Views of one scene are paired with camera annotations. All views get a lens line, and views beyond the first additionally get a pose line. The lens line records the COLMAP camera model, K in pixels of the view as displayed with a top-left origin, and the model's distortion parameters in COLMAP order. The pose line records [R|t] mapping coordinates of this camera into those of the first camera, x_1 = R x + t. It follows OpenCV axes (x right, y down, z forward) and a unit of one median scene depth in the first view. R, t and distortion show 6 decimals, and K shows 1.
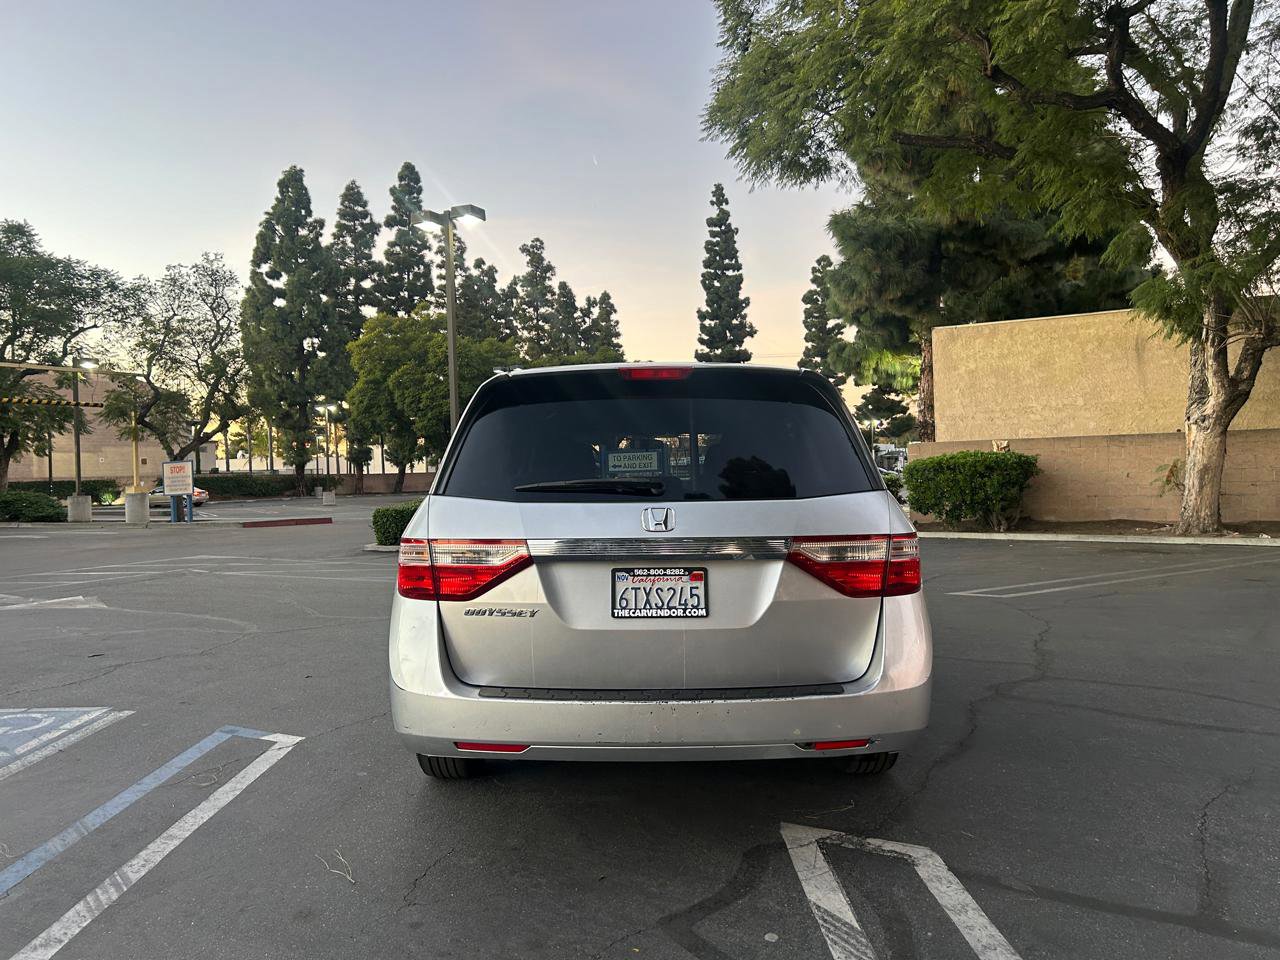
lens RADIAL K [[968.1, 0, 635.6], [0, 968.1, 478.1], [0, 0, 1]] dist [0.073079, -0.103595]
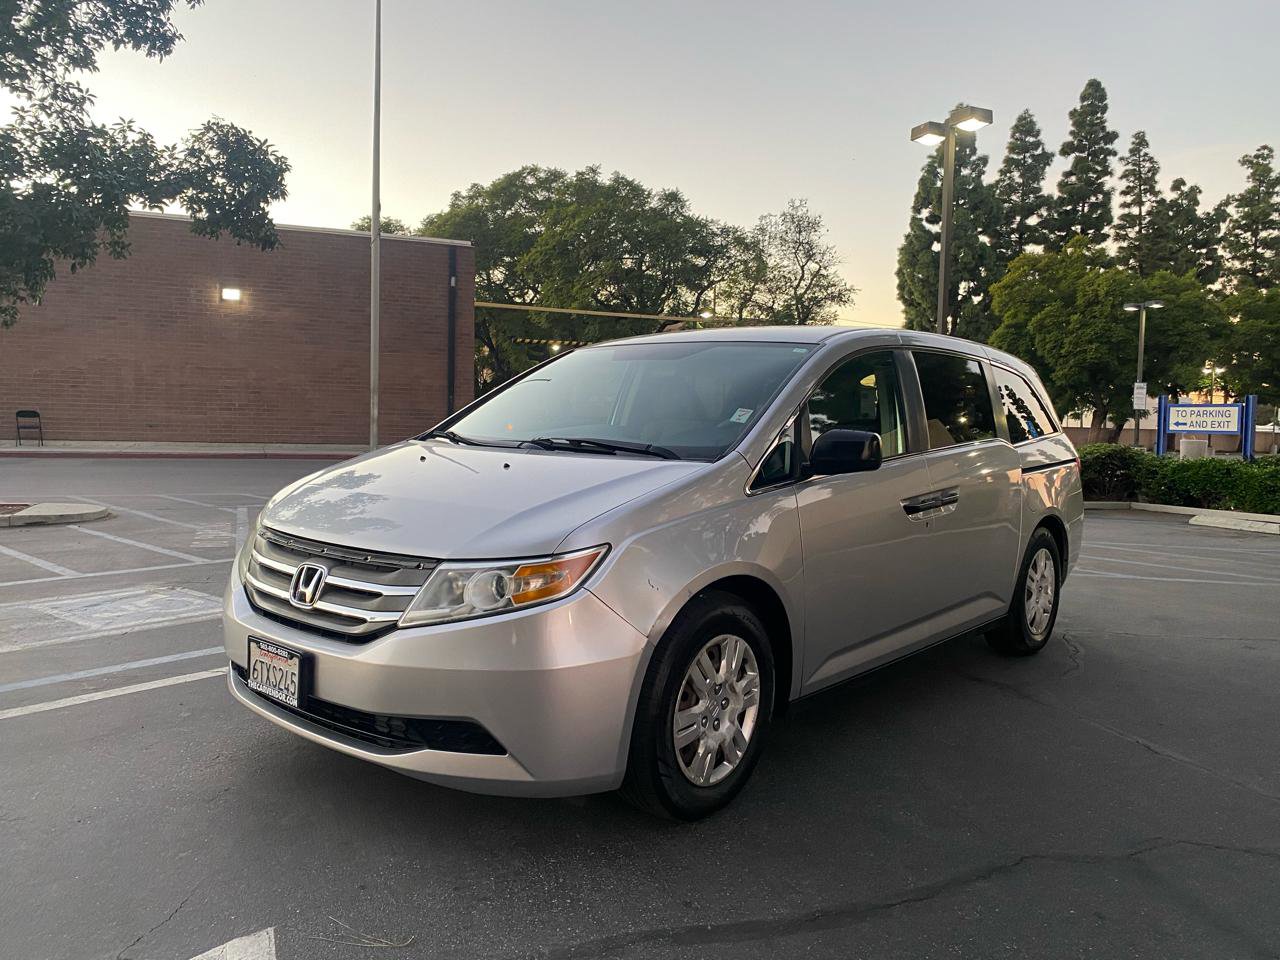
lens RADIAL K [[977.8, 0, 627.7], [0, 977.8, 477.4], [0, 0, 1]] dist [0.001649, 0.007019]
pose [[0.771937, 0.081087, -0.630507, 0.037769], [-0.048703, 0.996460, 0.068522, -0.000571], [0.633831, -0.022187, 0.773153, 0.033179]]
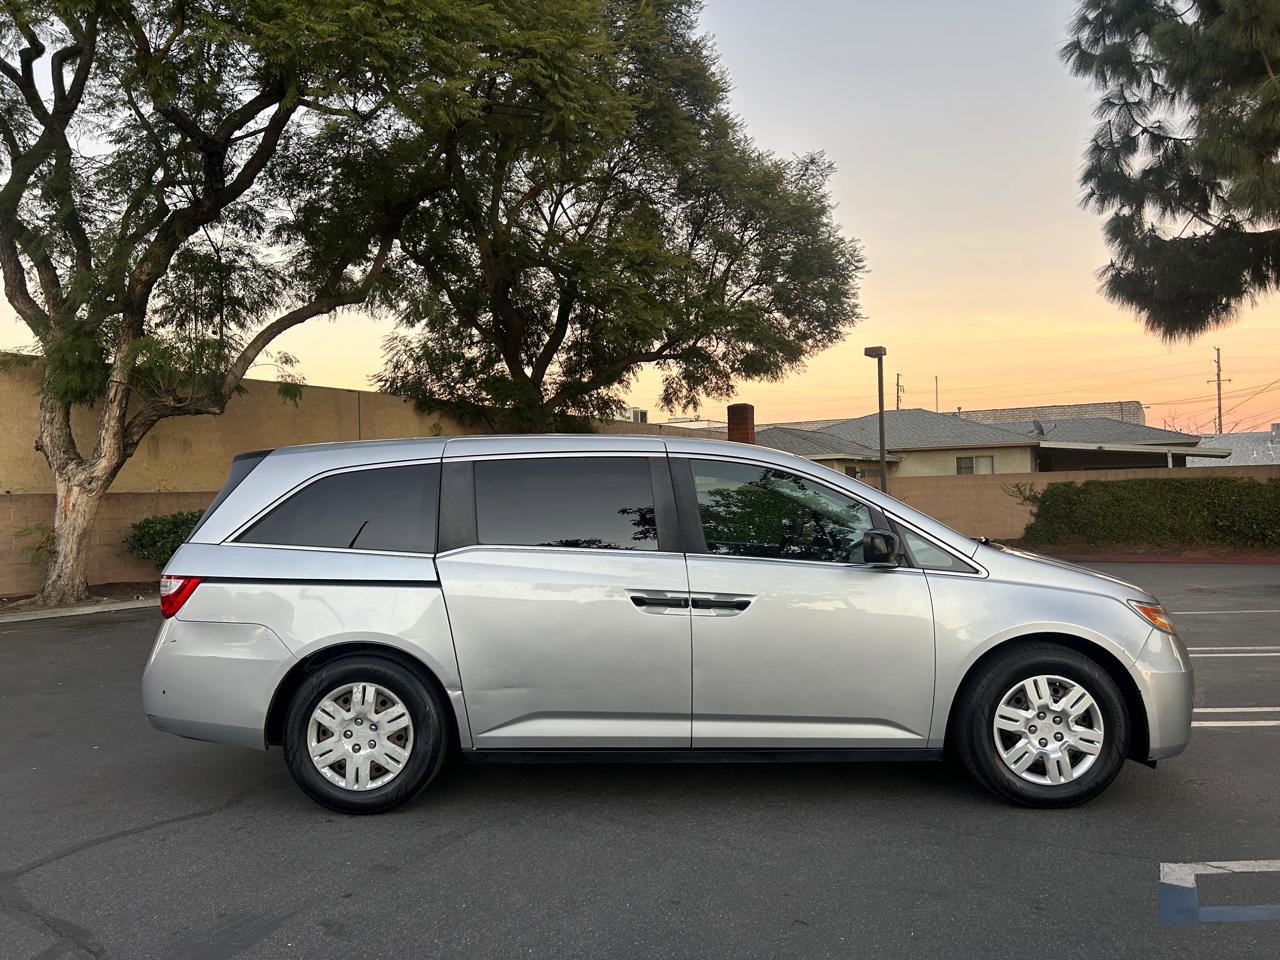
lens RADIAL K [[963.9, 0, 627.0], [0, 963.9, 476.6], [0, 0, 1]] dist [0.059089, -0.070712]
pose [[0.003595, 0.047731, 0.998854, -0.076096], [0.031333, 0.998364, -0.047820, -0.000593], [-0.999503, 0.031469, 0.002094, 0.096595]]
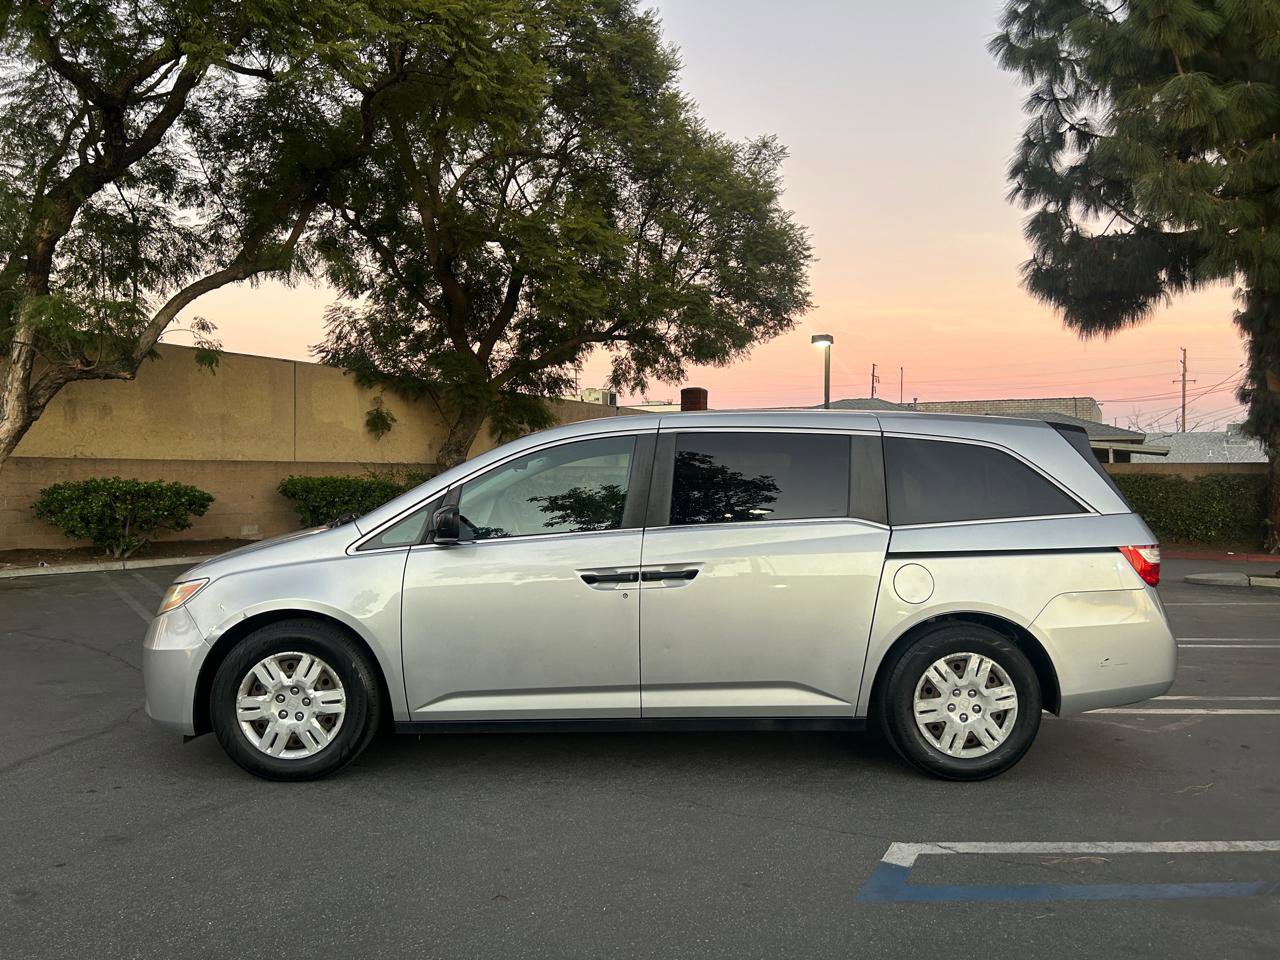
lens RADIAL K [[961.0, 0, 644.4], [0, 961.0, 485.1], [0, 0, 1]] dist [0.053023, -0.063157]
pose [[-0.035540, 0.019952, 0.999169, -0.075490], [0.004327, 0.999794, -0.019810, -0.000014], [-0.999359, 0.003619, -0.035619, 0.084084]]
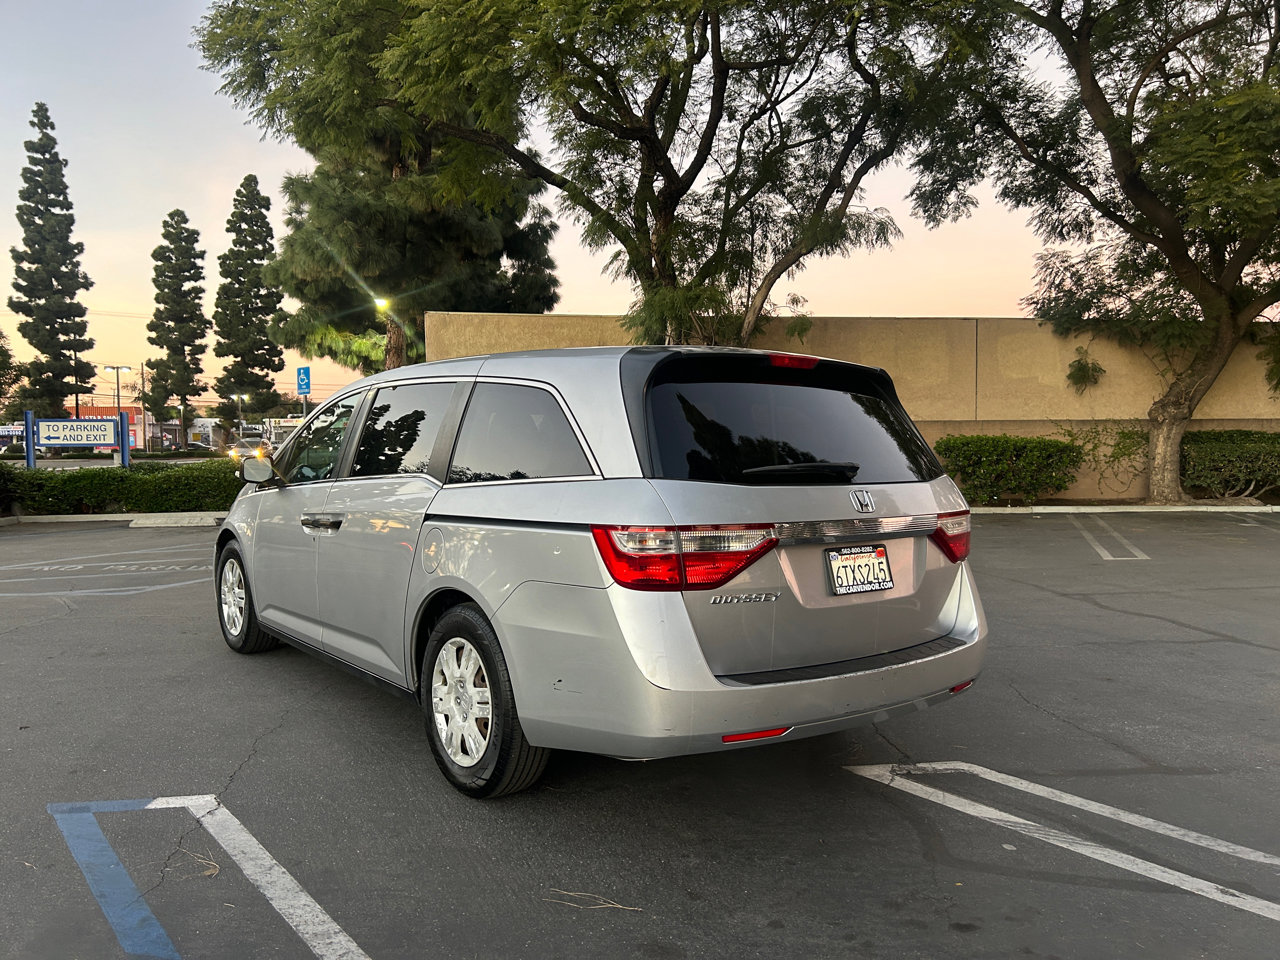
lens RADIAL K [[961.0, 0, 644.4], [0, 961.0, 485.1], [0, 0, 1]] dist [0.053023, -0.063157]
pose [[0.785847, -0.004790, 0.618402, -0.037258], [-0.013590, 0.999595, 0.025014, 0.000057], [-0.618271, -0.028061, 0.785464, 0.013956]]
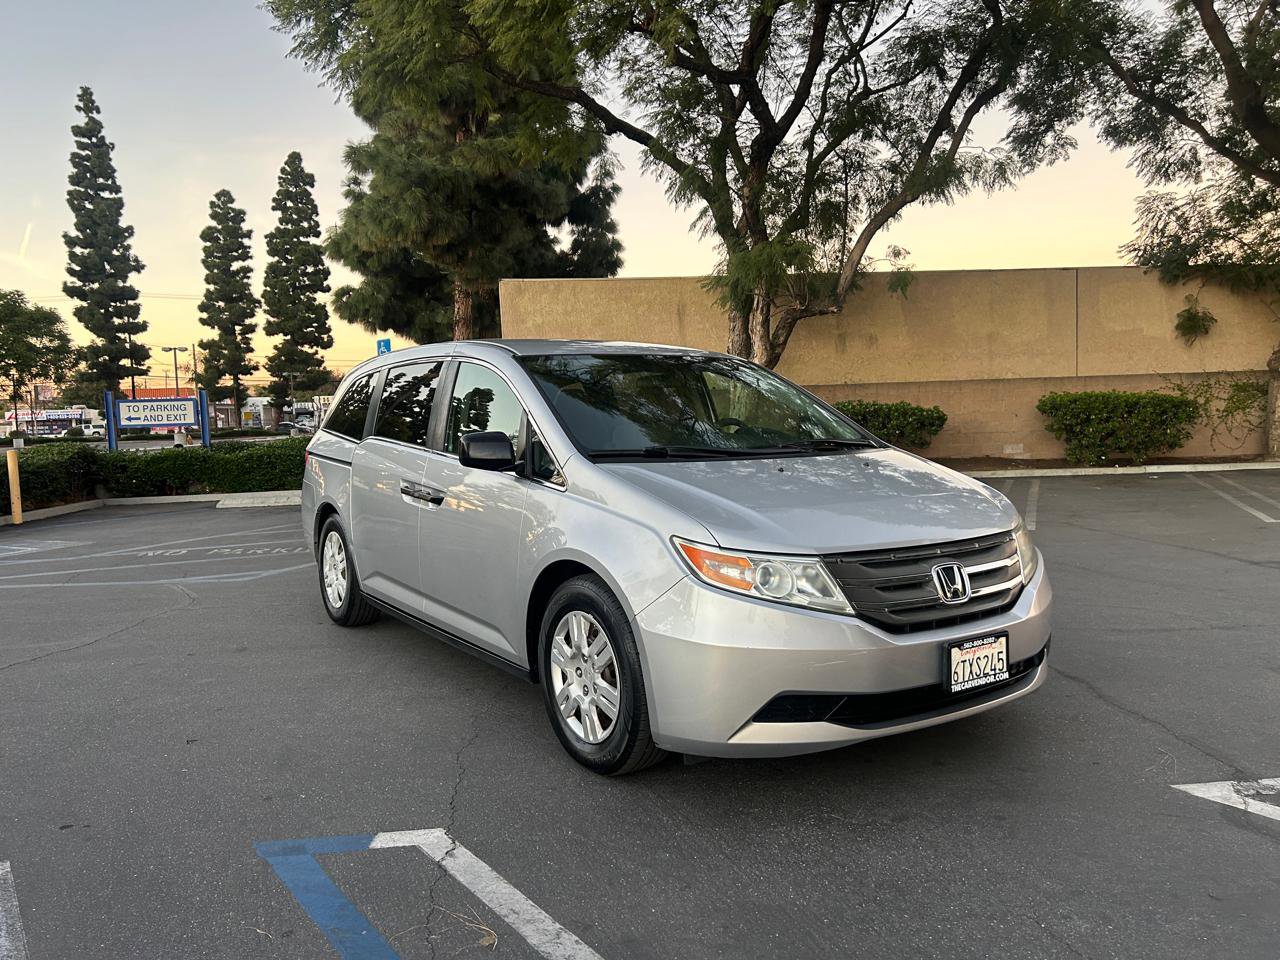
lens RADIAL K [[962.2, 0, 643.4], [0, 962.2, 481.1], [0, 0, 1]] dist [0.044590, -0.044243]
pose [[0.811674, -0.039822, 0.582751, -0.040934], [0.010755, 0.998523, 0.053254, 0.000243], [-0.584011, -0.036957, 0.810904, 0.028252]]
